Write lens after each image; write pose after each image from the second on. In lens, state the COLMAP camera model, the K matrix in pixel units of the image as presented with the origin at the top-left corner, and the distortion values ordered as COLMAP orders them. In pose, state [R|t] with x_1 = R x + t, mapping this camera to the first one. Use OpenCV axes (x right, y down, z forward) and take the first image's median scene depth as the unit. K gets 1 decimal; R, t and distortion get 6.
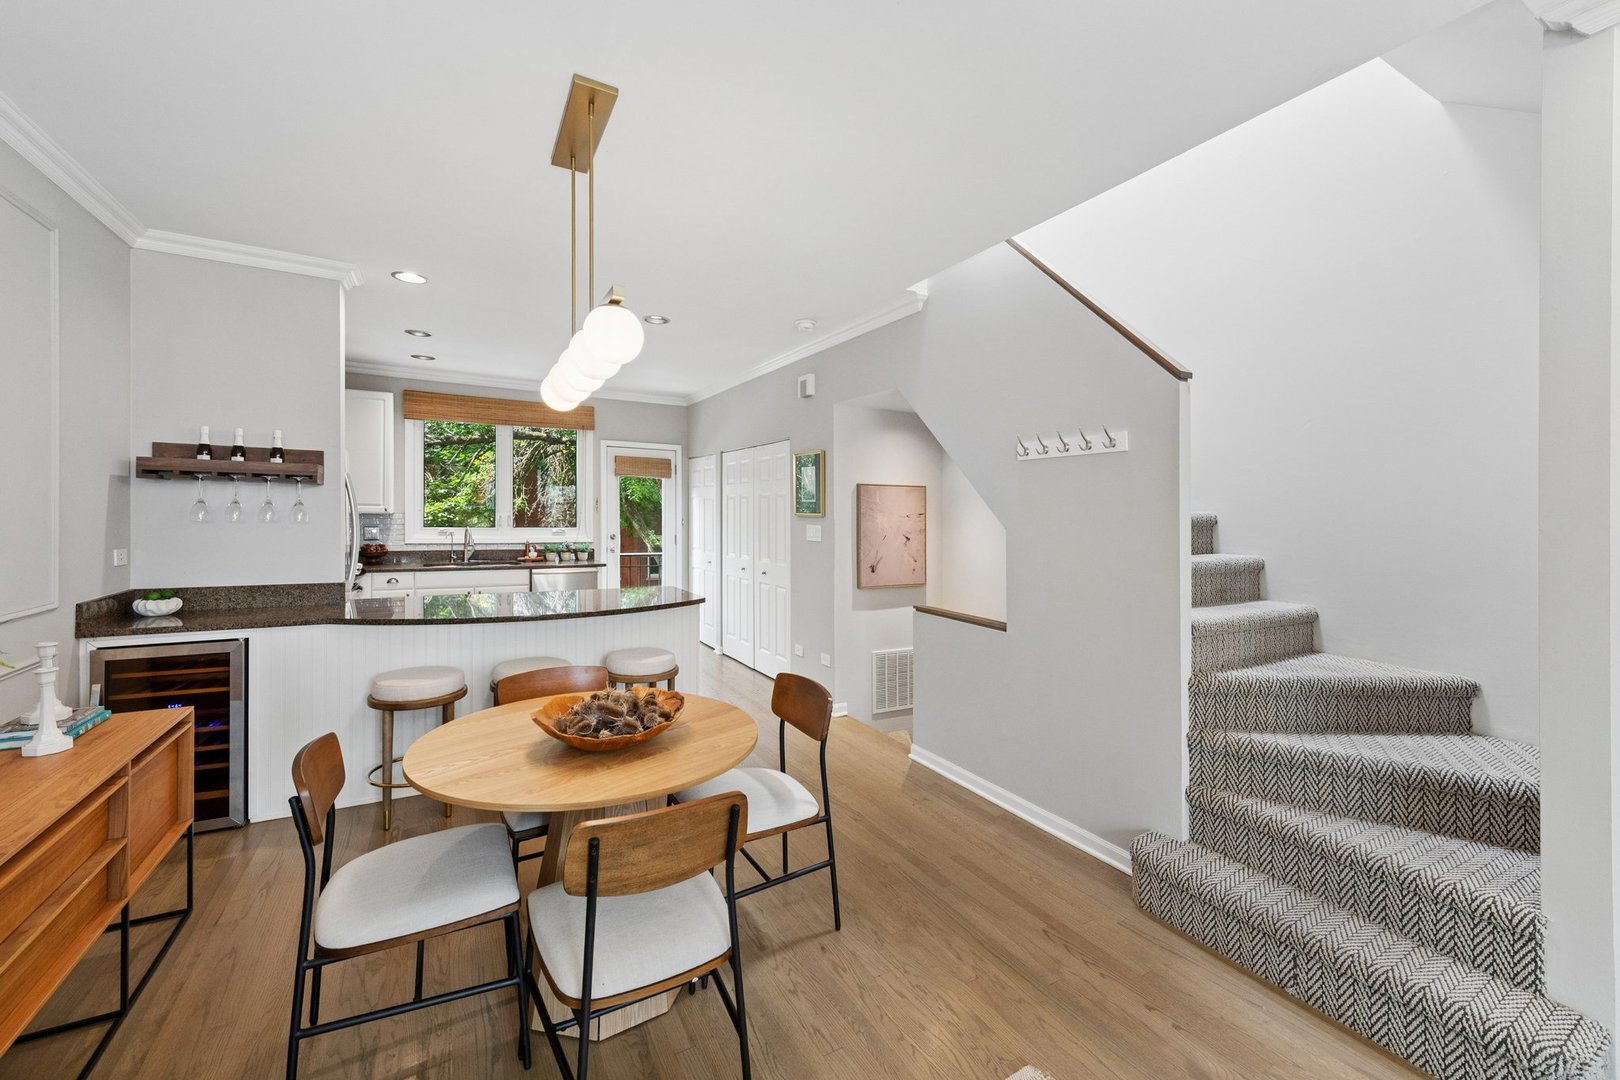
lens RADIAL K [[650.1, 0, 808.6], [0, 650.1, 545.6], [0, 0, 1]] dist [0.009104, -0.004646]
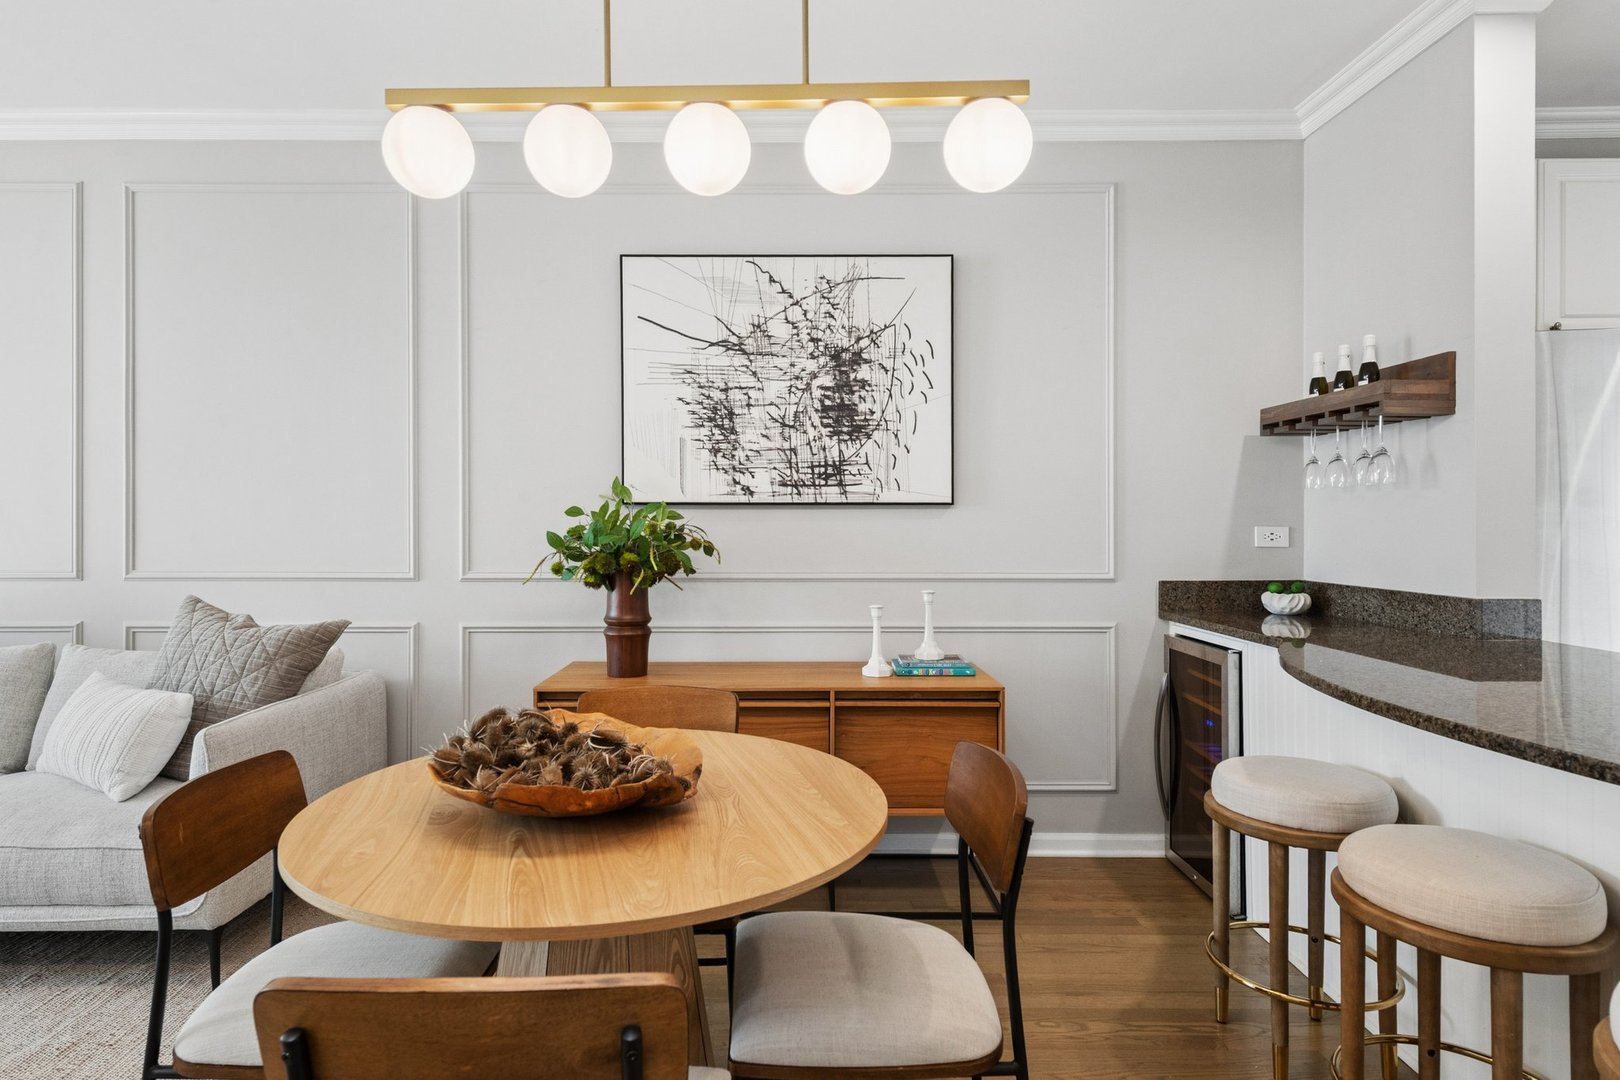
lens RADIAL K [[867.9, 0, 791.4], [0, 867.9, 545.7], [0, 0, 1]] dist [0.029145, -0.016171]
pose [[-0.492900, 0.009152, -0.870038, 0.152669], [-0.050461, 0.997961, 0.039086, 0.014265], [0.868621, 0.063169, -0.491433, 0.908295]]
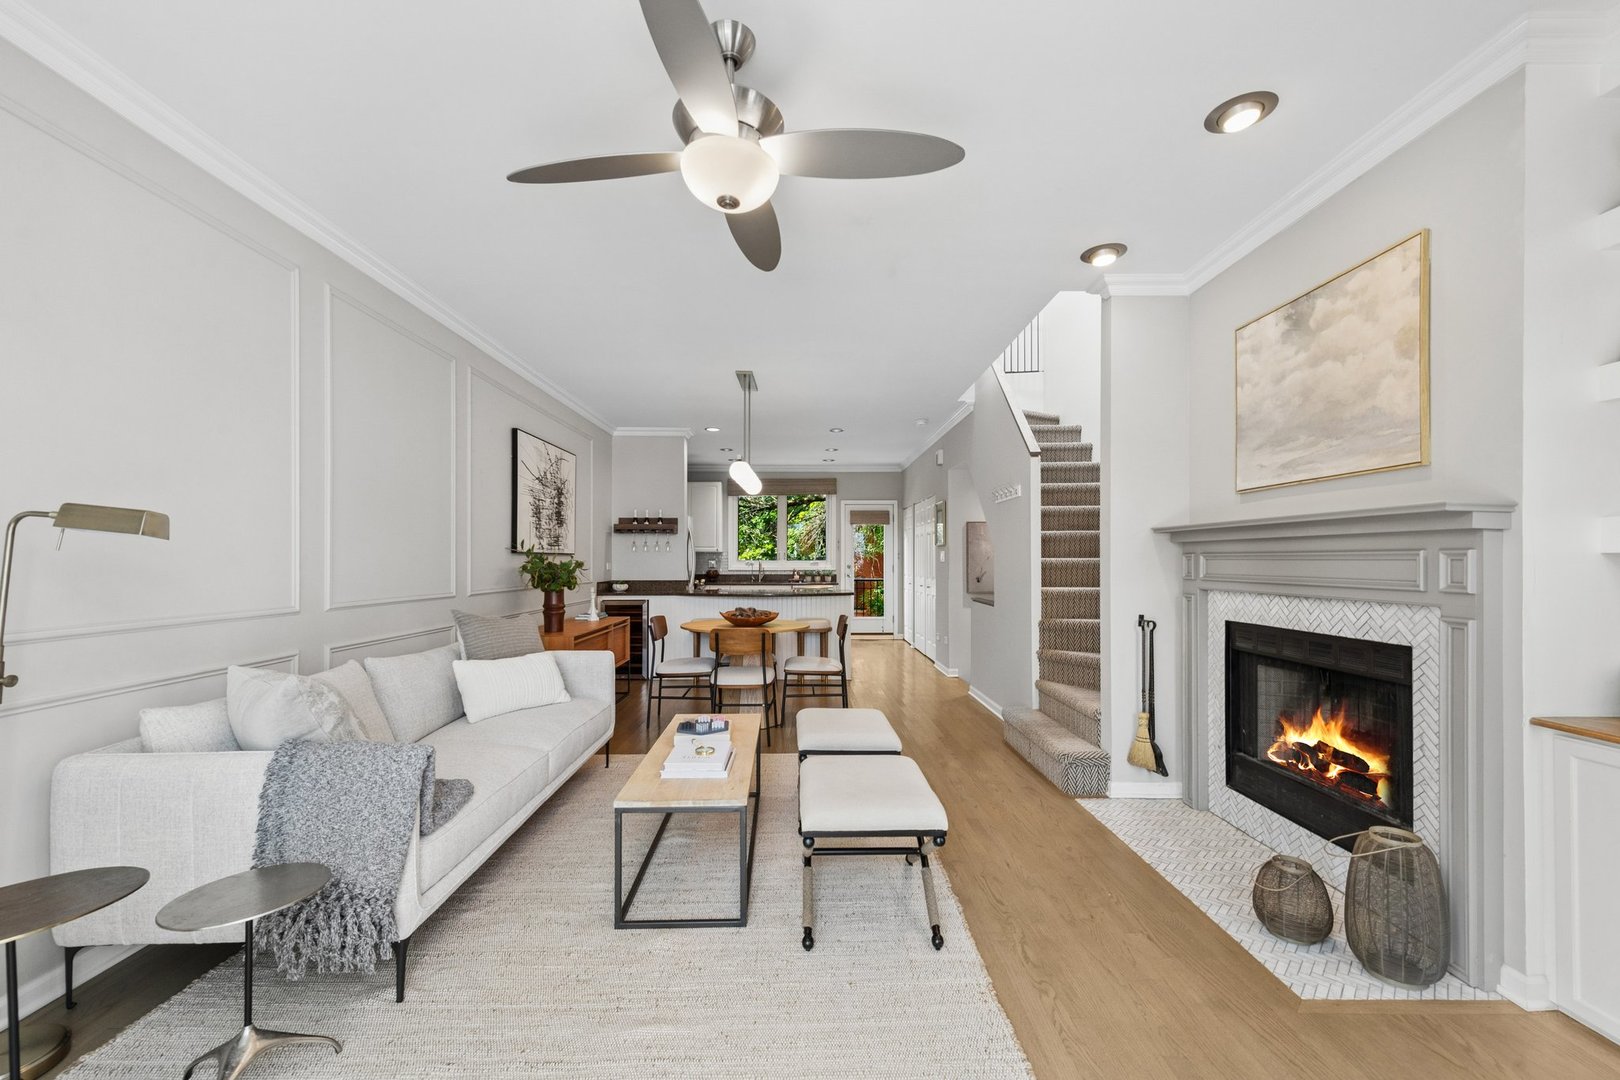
lens RADIAL K [[650.1, 0, 801.2], [0, 650.1, 612.7], [0, 0, 1]] dist [0.009104, -0.004646]
pose [[0.871869, 0.022705, -0.489212, 0.656341], [-0.009181, 0.999507, 0.030027, 0.098051], [0.489653, -0.021688, 0.871648, -0.660255]]
